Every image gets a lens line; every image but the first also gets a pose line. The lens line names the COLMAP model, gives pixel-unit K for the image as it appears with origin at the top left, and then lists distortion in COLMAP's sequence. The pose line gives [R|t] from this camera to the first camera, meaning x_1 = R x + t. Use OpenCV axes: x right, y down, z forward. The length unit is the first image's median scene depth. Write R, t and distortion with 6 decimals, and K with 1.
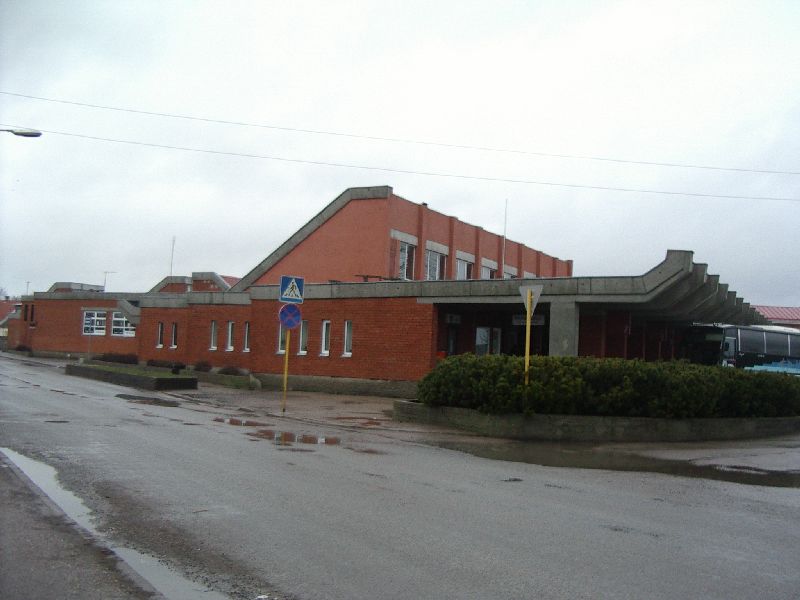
lens RADIAL K [[885.5, 0, 400.0], [0, 885.5, 325.2], [0, 0, 1]] dist [-0.194169, 0.005360]
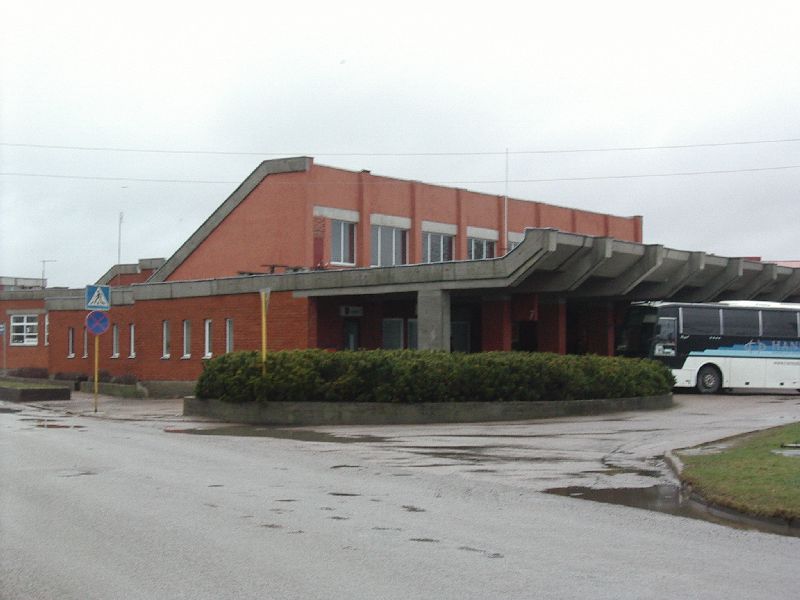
lens RADIAL K [[1471.0, 0, 400.0], [0, 1471.0, 300.0], [0, 0, 1]] dist [-0.165405, 0.064352]
pose [[0.988165, -0.047790, -0.145761, 0.336293], [0.046930, 0.998855, -0.009334, -0.002437], [0.146041, 0.002383, 0.989276, -0.473627]]
